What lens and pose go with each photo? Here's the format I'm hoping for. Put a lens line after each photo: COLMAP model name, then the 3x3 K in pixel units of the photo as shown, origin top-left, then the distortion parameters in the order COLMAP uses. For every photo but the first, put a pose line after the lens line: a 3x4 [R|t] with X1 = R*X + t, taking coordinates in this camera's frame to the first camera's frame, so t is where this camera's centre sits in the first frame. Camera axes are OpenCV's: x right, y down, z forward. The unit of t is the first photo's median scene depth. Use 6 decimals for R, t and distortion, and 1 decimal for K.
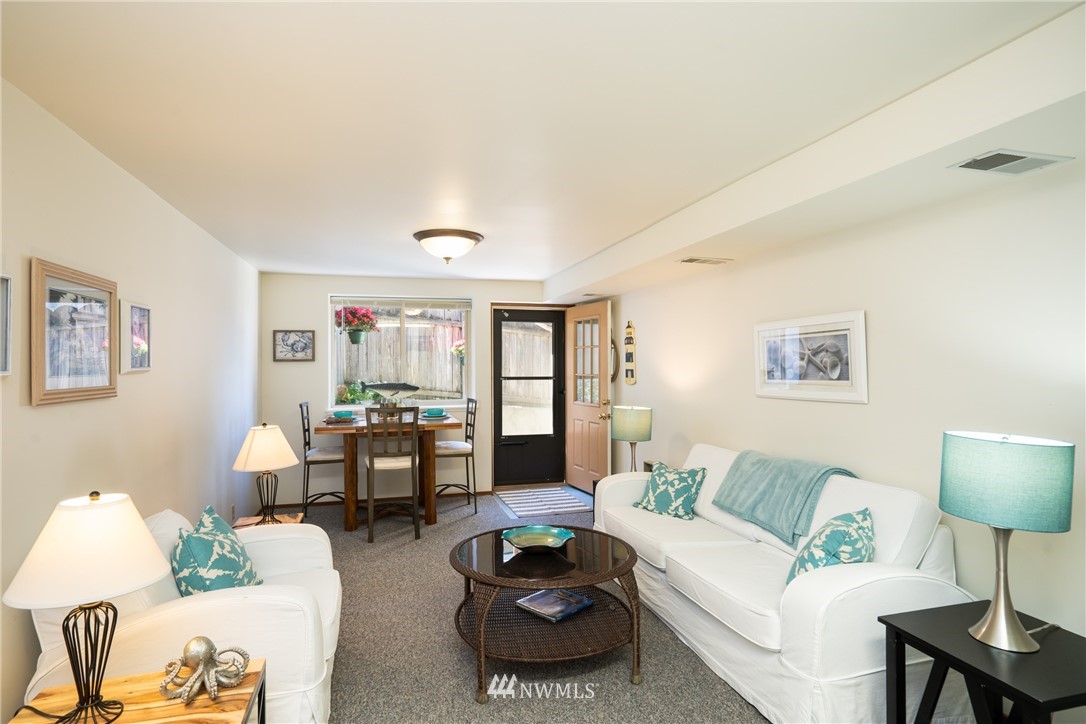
lens RADIAL K [[582.4, 0, 541.5], [0, 582.4, 363.2], [0, 0, 1]] dist [-0.006108, 0.000302]
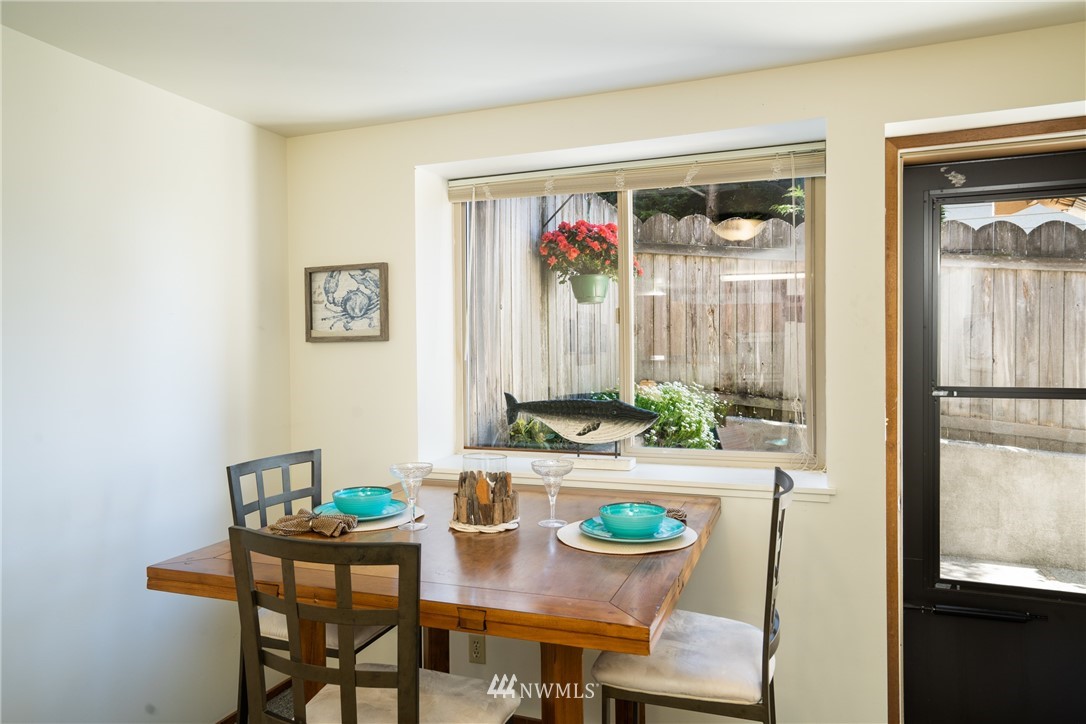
lens RADIAL K [[714.9, 0, 540.3], [0, 714.9, 354.3], [0, 0, 1]] dist [0.002681, -0.000012]
pose [[0.800140, 0.000763, -0.599813, -0.012676], [0.006932, 0.999921, 0.010519, 0.001602], [0.599774, -0.012575, 0.800071, 0.674096]]
